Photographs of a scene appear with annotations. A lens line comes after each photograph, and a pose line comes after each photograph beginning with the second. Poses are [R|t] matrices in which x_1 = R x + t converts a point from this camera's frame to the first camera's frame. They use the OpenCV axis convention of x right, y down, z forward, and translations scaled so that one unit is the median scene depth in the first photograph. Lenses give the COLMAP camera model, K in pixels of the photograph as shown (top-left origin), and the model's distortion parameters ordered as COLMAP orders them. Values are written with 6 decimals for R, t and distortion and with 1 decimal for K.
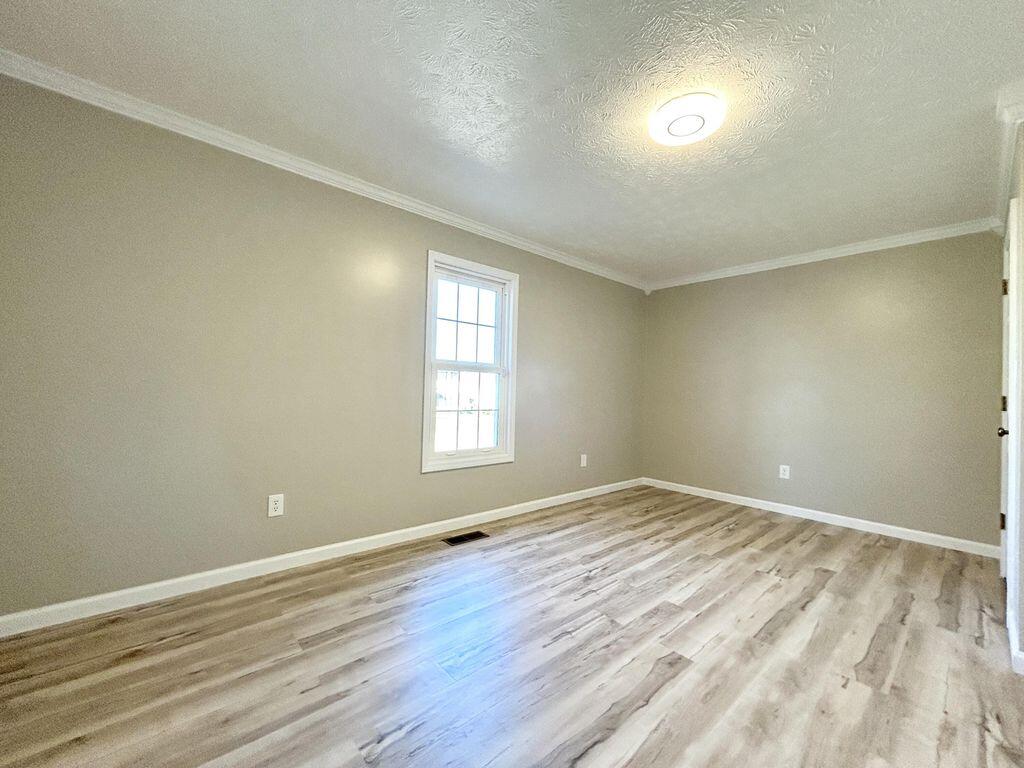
lens RADIAL K [[412.9, 0, 505.6], [0, 412.9, 385.7], [0, 0, 1]] dist [-0.003574, -0.000549]
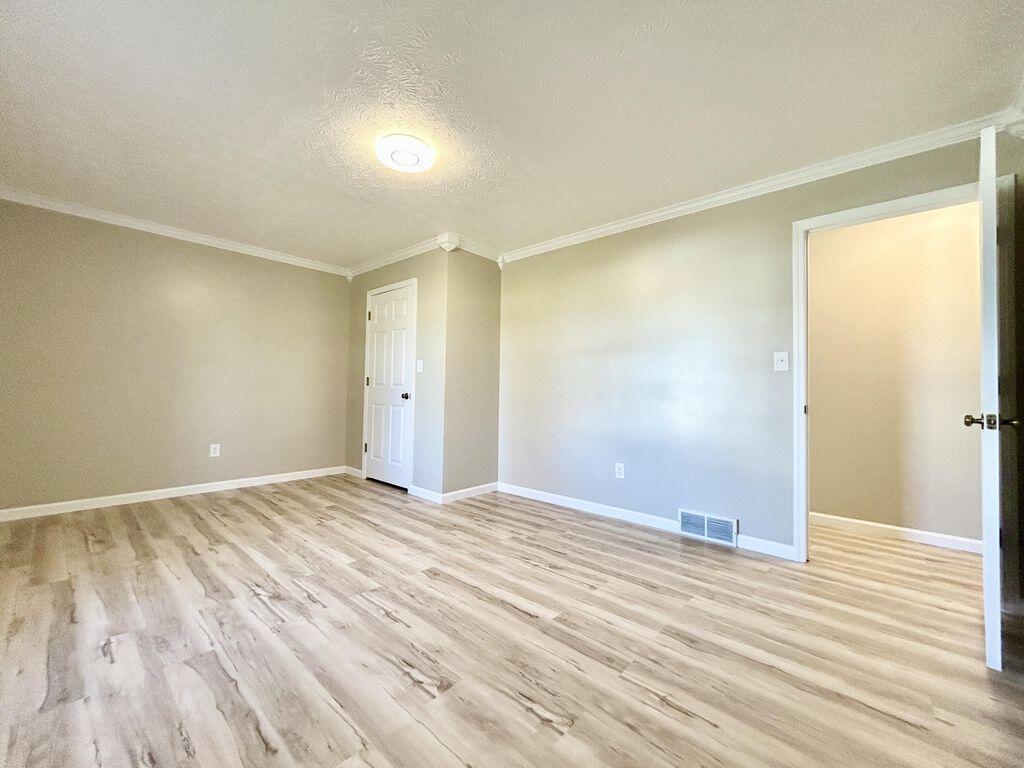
lens RADIAL K [[412.9, 0, 508.1], [0, 412.9, 383.9], [0, 0, 1]] dist [-0.003574, -0.000549]
pose [[-0.120745, -0.018547, 0.992510, -0.657388], [-0.031907, 0.999381, 0.014794, 0.011169], [-0.992171, -0.029881, -0.121262, 0.638375]]
